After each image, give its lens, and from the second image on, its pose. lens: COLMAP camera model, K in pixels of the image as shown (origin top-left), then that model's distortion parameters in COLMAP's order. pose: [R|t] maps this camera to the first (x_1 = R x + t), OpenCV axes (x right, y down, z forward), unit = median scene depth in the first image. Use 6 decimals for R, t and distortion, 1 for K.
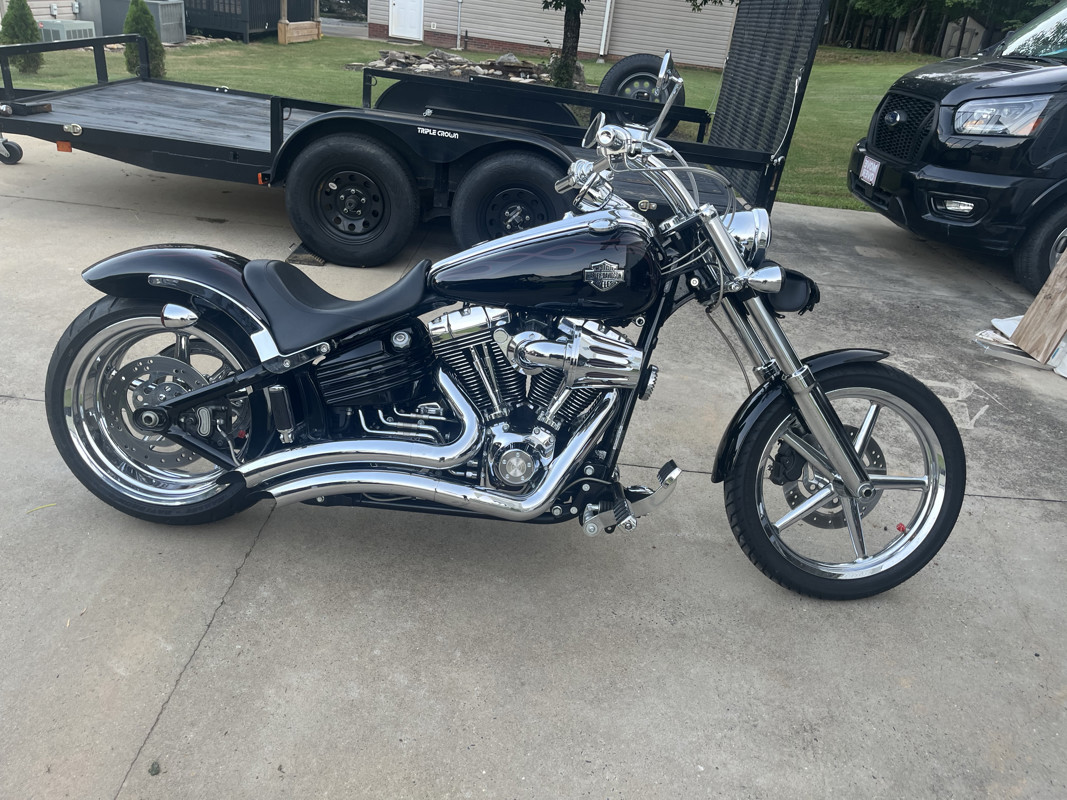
lens RADIAL K [[815.9, 0, 533.5], [0, 815.9, 400.0], [0, 0, 1]] dist [0.081015, -0.103115]
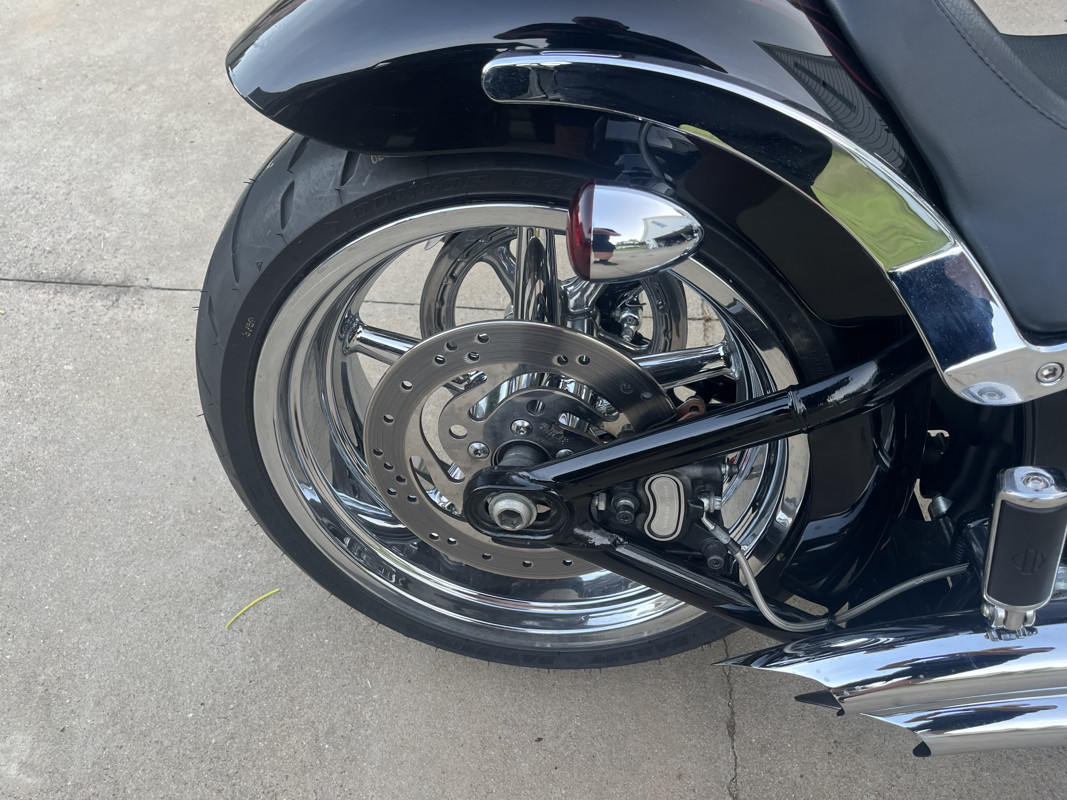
lens RADIAL K [[815.9, 0, 533.5], [0, 815.9, 400.0], [0, 0, 1]] dist [0.081015, -0.103115]
pose [[0.987370, -0.044091, -0.152173, -0.394339], [0.097950, 0.924818, 0.367584, -0.139754], [0.124526, -0.377847, 0.917456, 0.694364]]
